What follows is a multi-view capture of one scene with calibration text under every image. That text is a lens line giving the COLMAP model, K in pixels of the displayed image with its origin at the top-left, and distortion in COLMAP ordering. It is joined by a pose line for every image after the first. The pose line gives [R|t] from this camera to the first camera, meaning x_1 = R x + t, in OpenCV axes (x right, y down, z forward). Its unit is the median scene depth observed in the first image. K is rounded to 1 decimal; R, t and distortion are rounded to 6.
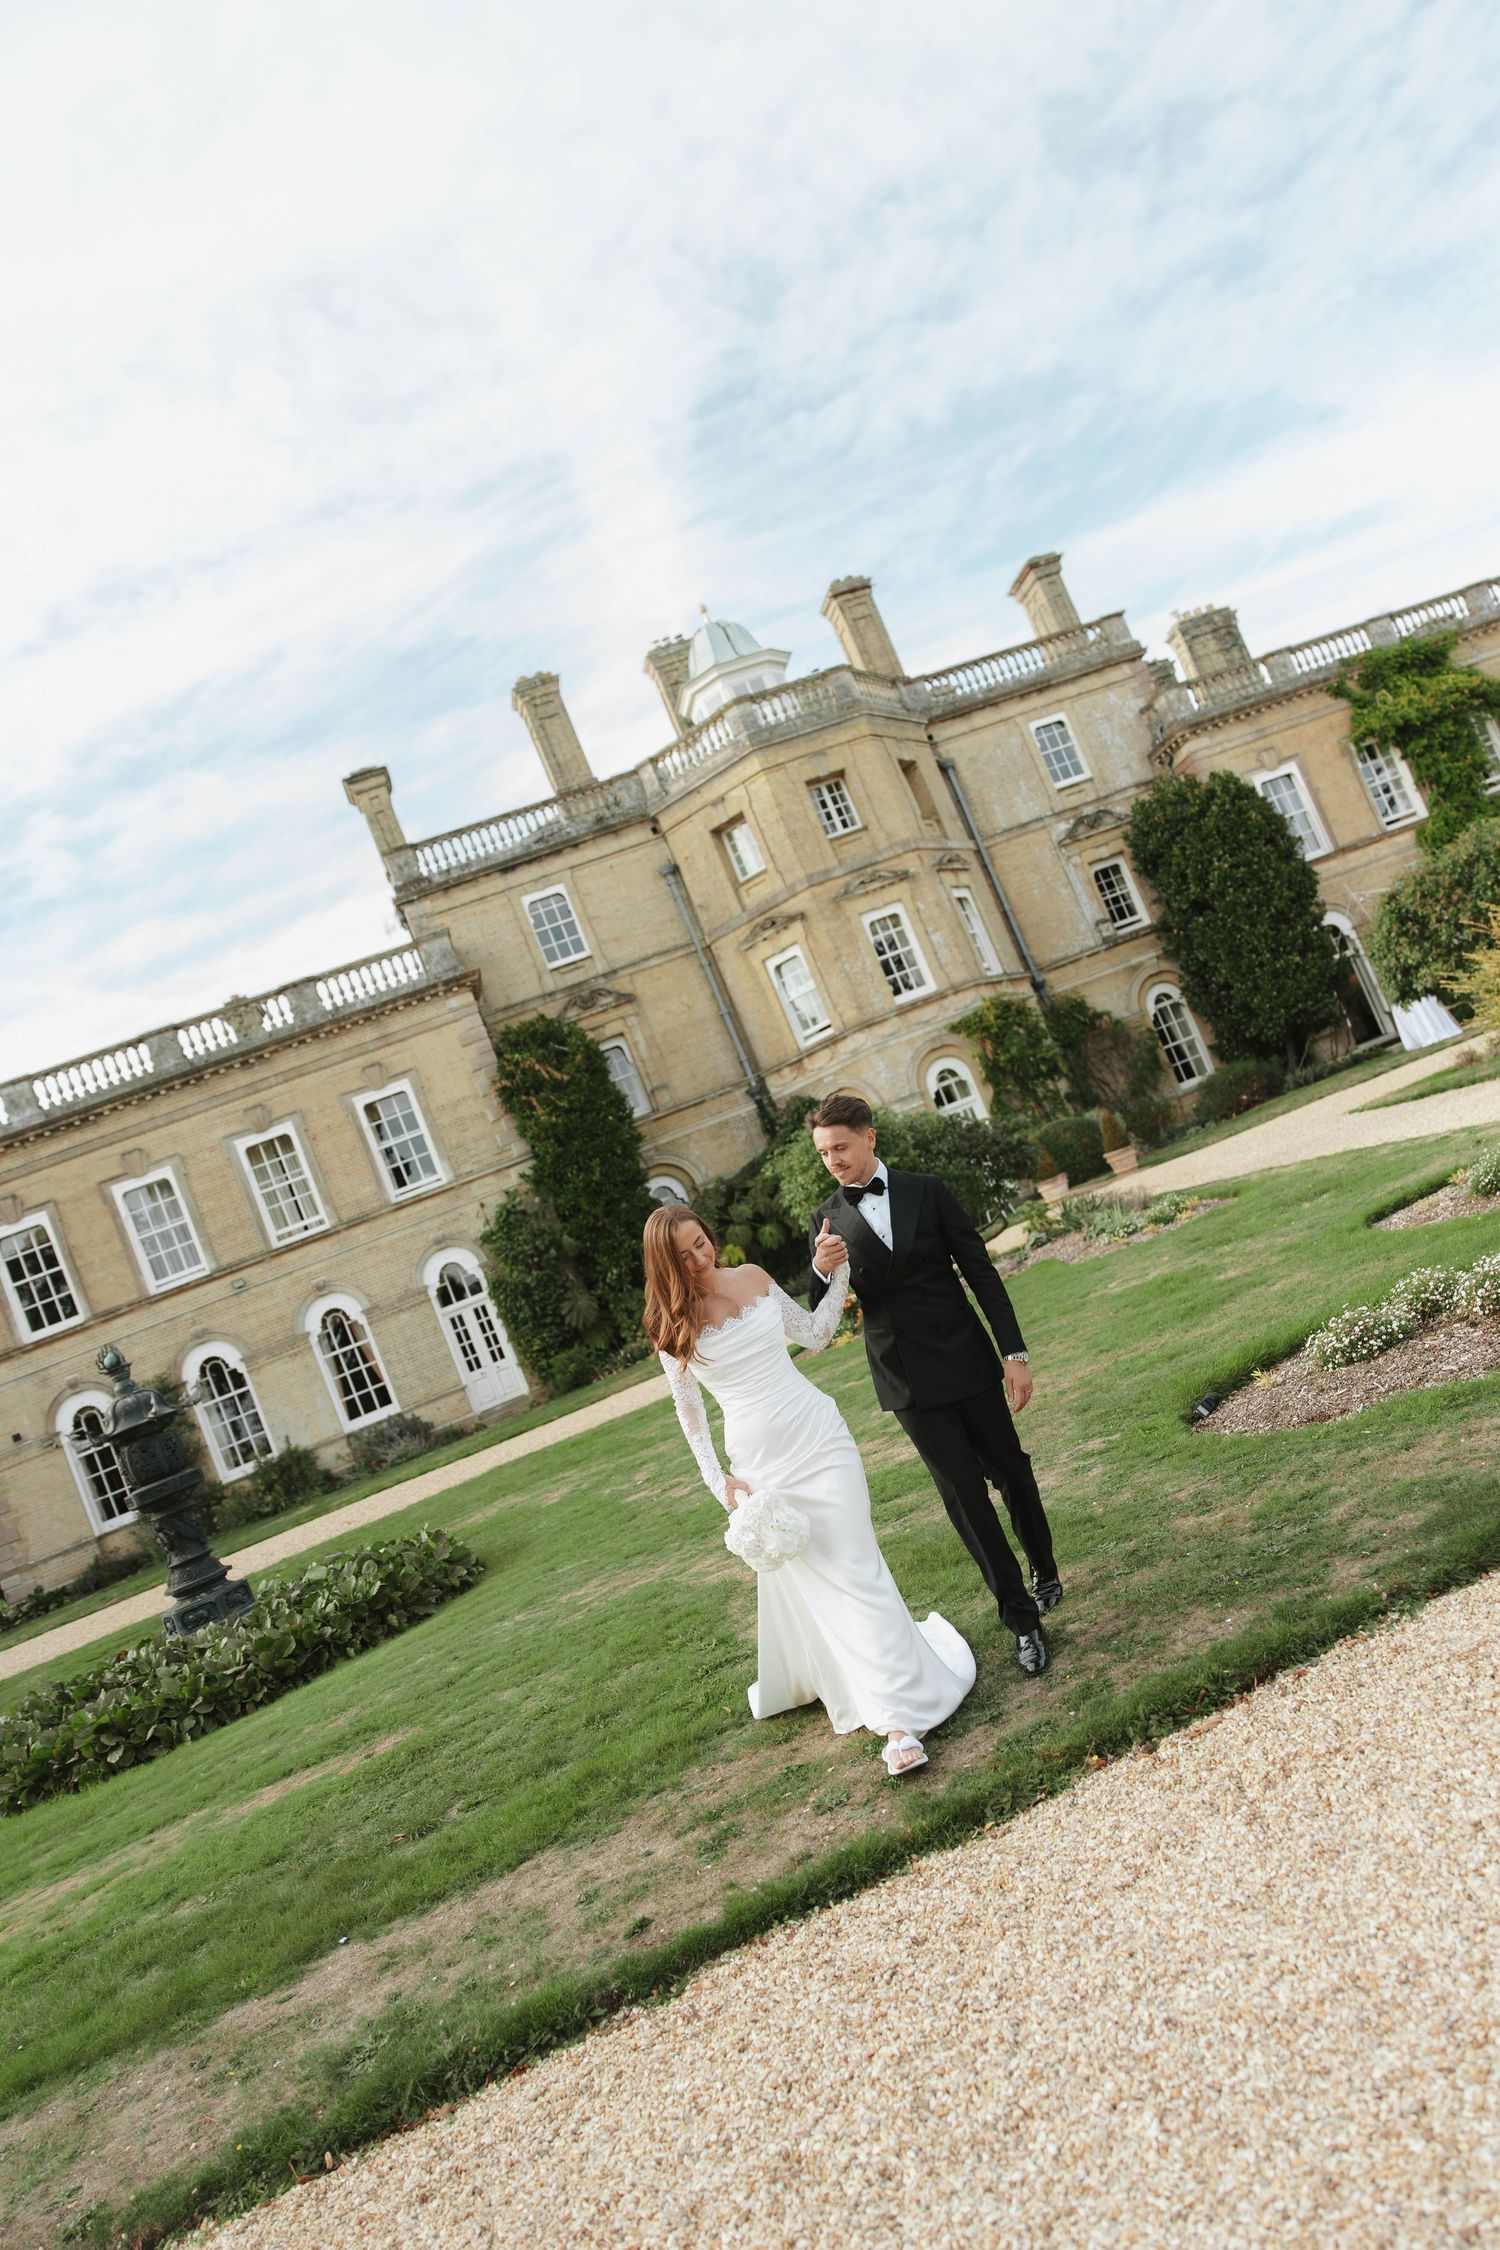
lens RADIAL K [[1524.1, 0, 767.7], [0, 1524.1, 1127.3], [0, 0, 1]] dist [0.000273, 0.015711]
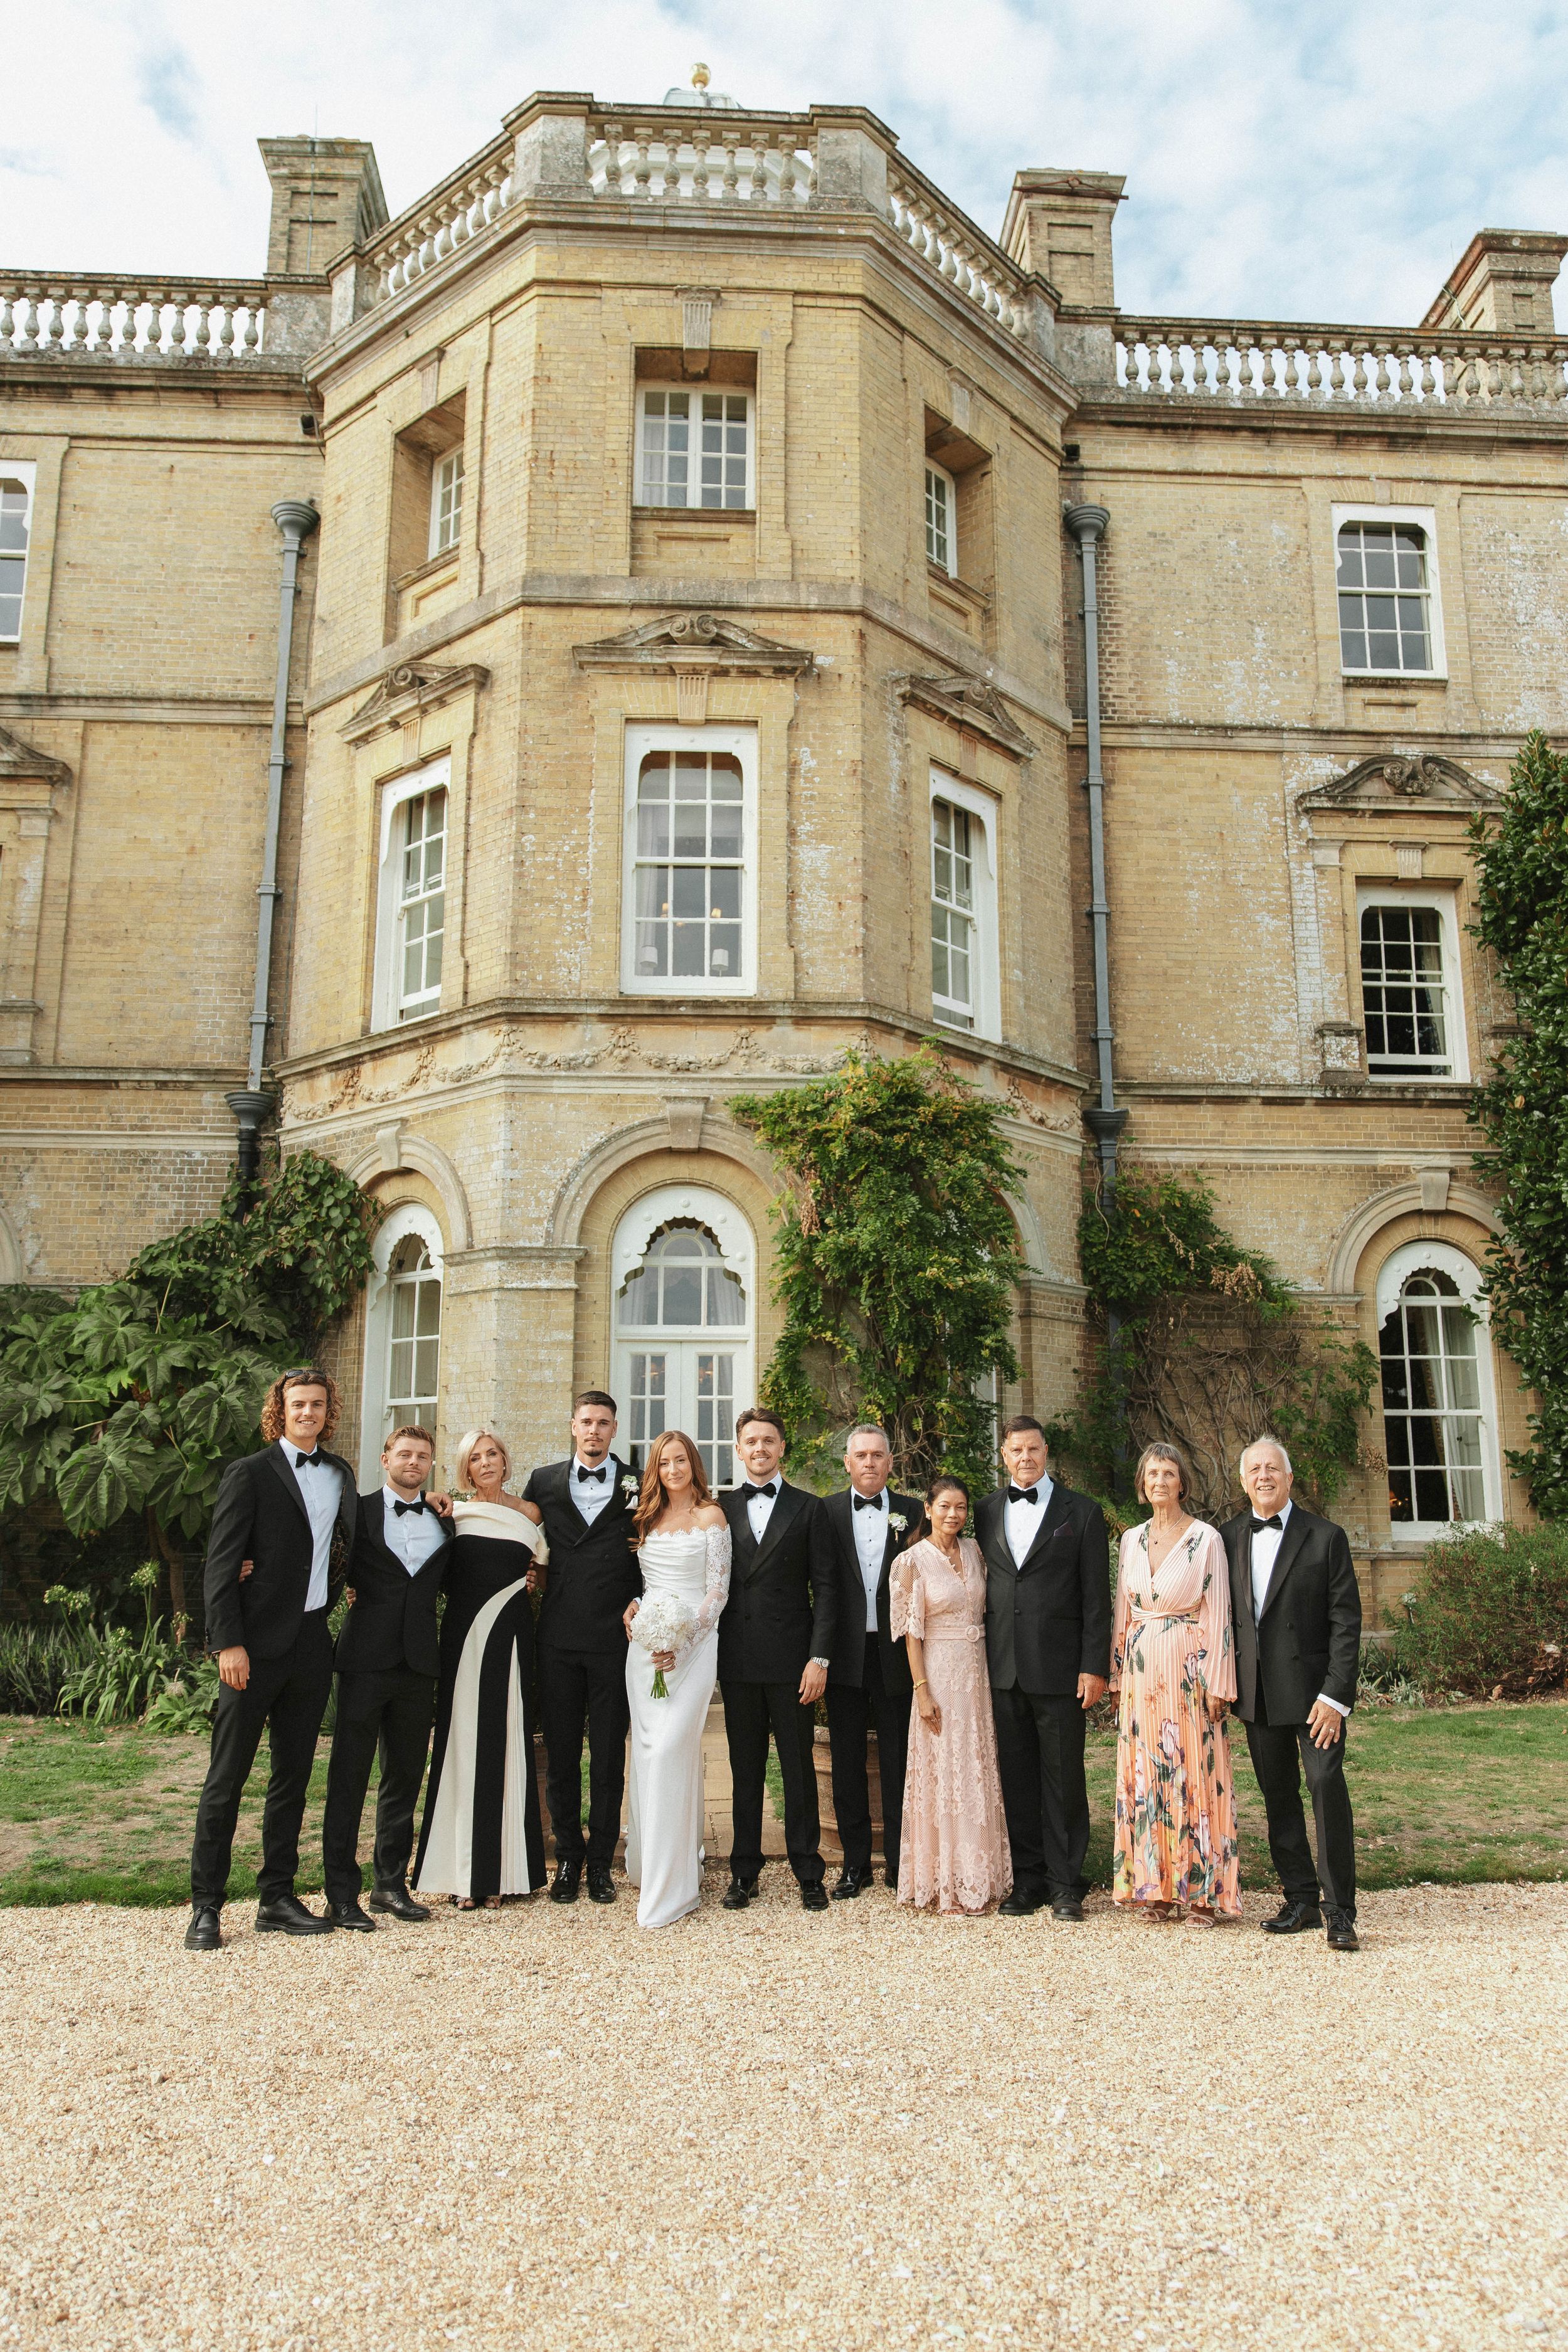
lens RADIAL K [[1731.7, 0, 791.7], [0, 1731.7, 1149.6], [0, 0, 1]] dist [-0.007070, -0.001720]
pose [[0.920759, 0.347028, -0.178255, 0.192018], [-0.362128, 0.930223, -0.059568, -0.036513], [0.145146, 0.119399, 0.982180, 0.601894]]
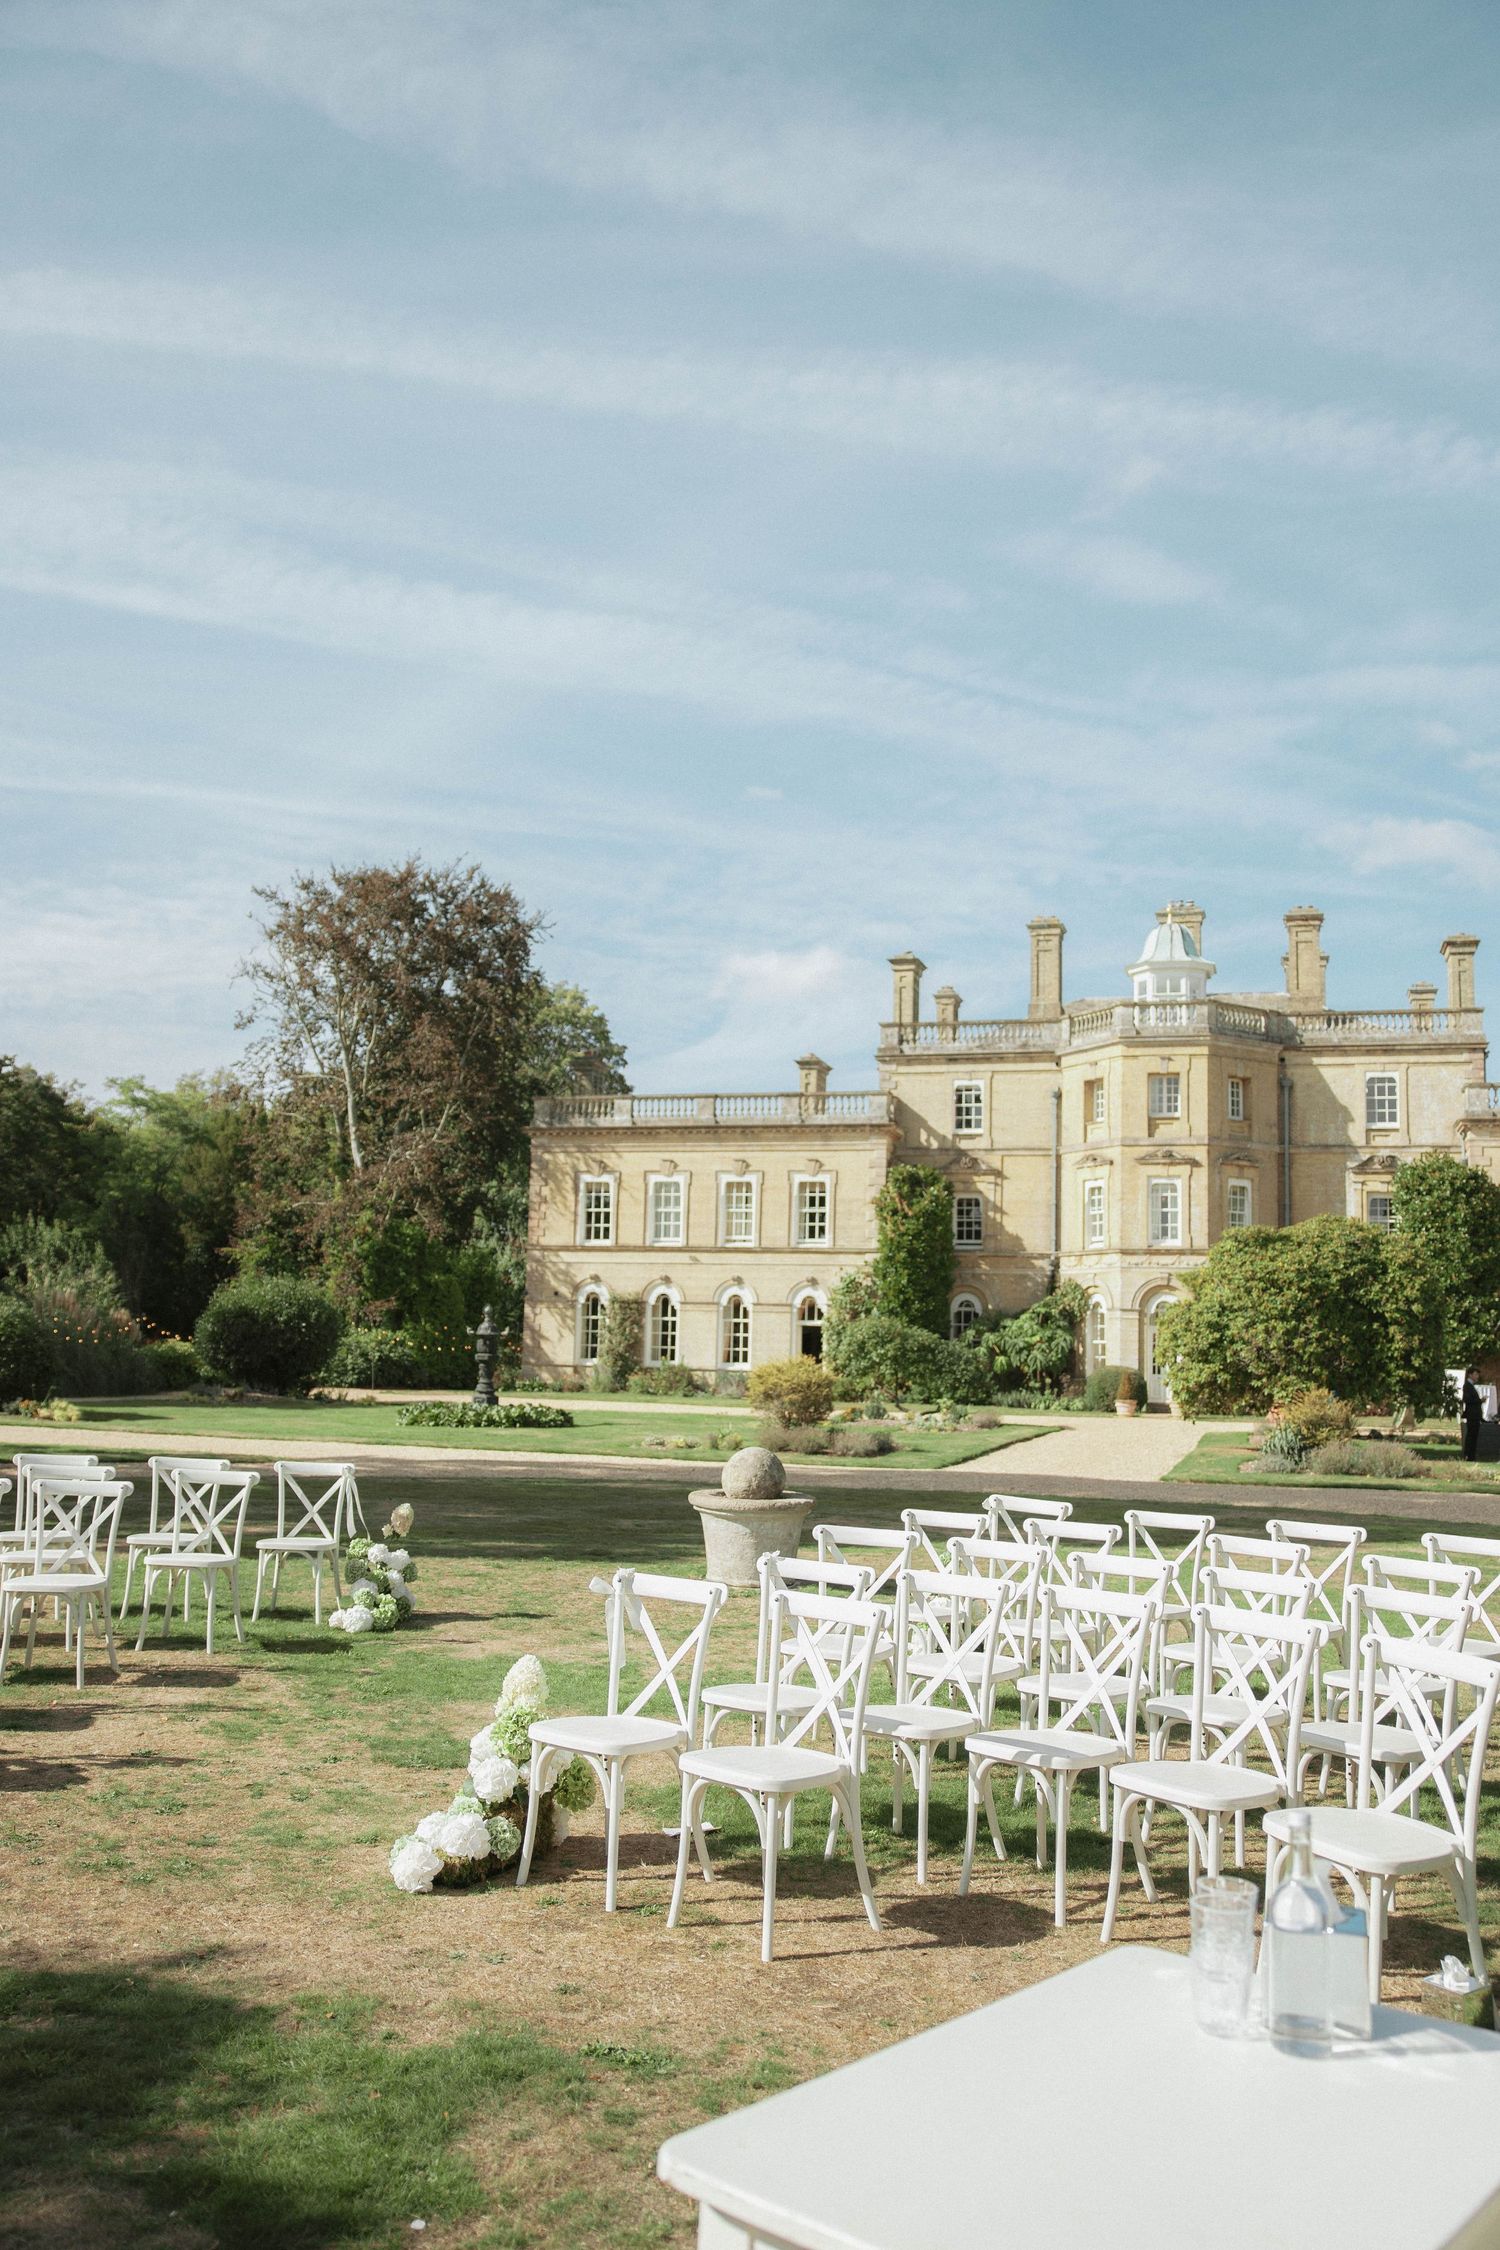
lens RADIAL K [[1809.4, 0, 757.1], [0, 1809.4, 1114.3], [0, 0, 1]] dist [-0.065095, -0.000427]
pose [[0.821638, 0.340741, -0.456954, 0.484734], [-0.322147, 0.938938, 0.120903, -0.267059], [0.470248, 0.047868, 0.881235, -0.613507]]
